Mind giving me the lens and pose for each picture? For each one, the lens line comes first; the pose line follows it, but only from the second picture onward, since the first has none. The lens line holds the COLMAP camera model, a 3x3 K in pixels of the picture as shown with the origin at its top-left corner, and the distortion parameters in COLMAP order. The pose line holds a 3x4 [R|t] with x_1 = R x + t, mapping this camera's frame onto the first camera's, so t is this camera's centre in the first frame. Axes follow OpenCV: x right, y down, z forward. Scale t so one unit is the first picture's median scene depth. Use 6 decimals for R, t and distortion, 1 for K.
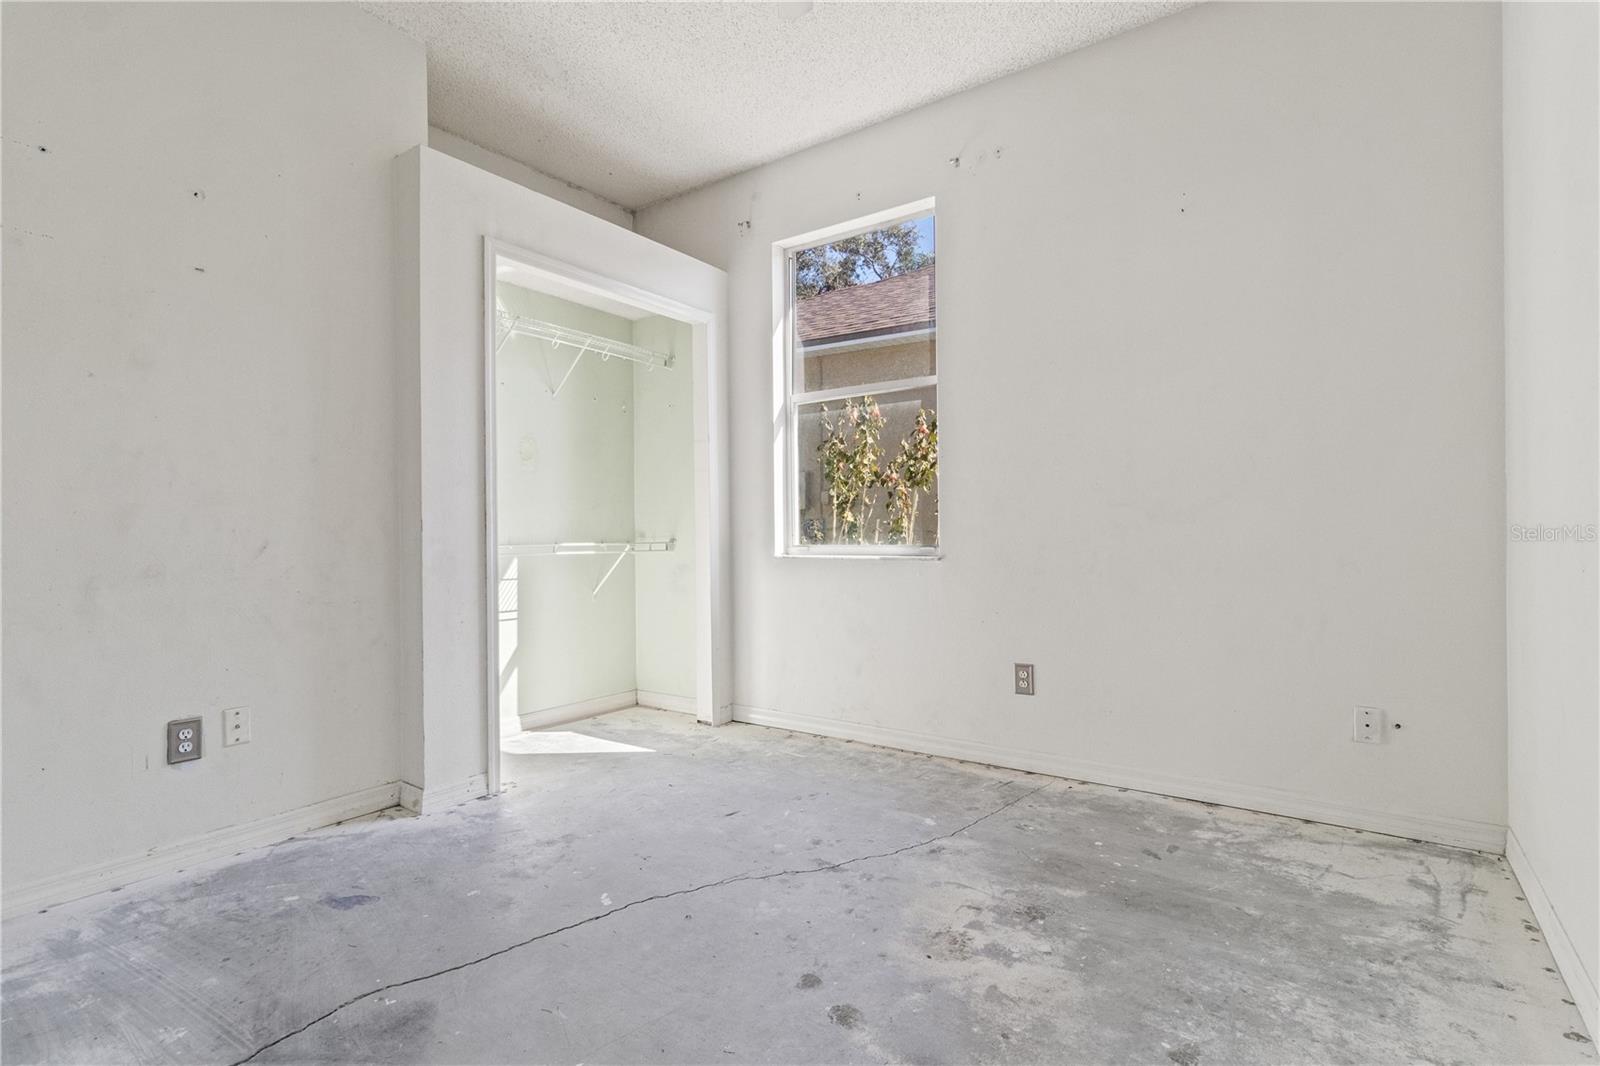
lens RADIAL K [[767.5, 0, 784.9], [0, 767.5, 534.6], [0, 0, 1]] dist [0.002284, 0.001599]
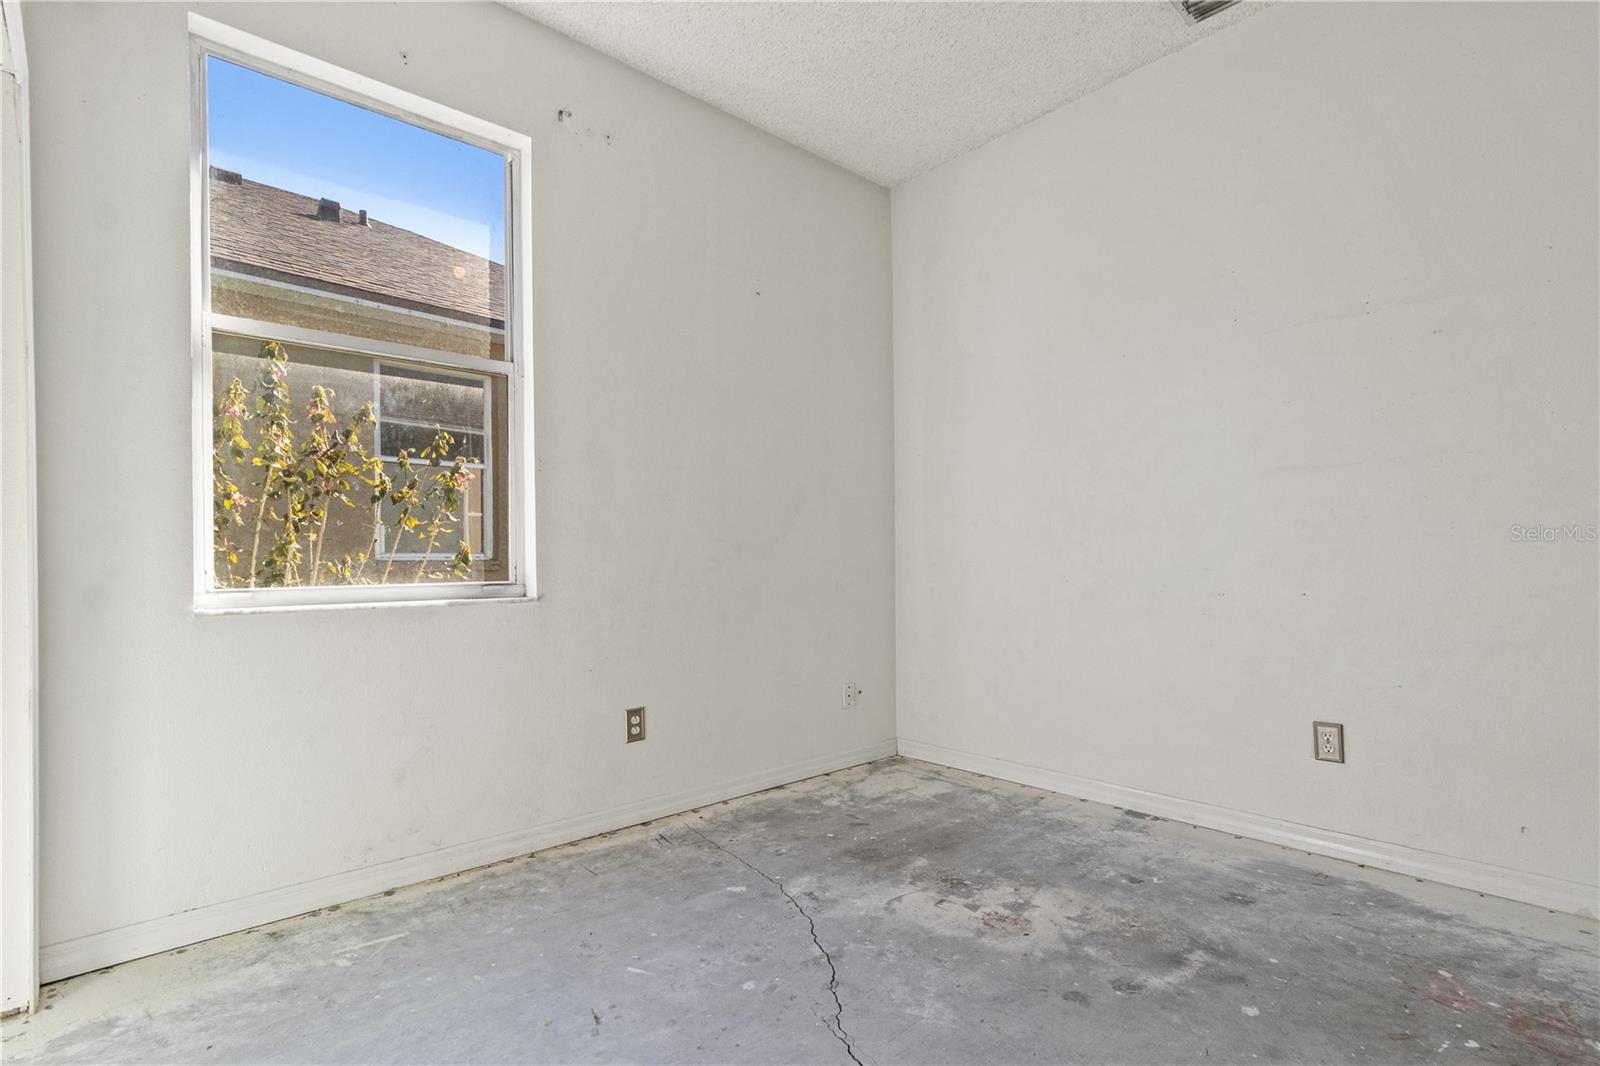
lens RADIAL K [[767.5, 0, 831.3], [0, 767.5, 564.4], [0, 0, 1]] dist [0.002284, 0.001599]
pose [[0.189158, 0.003855, 0.981939, -0.691720], [0.008926, 0.999944, -0.005645, 0.003487], [-0.981906, 0.009833, 0.189113, 0.745130]]
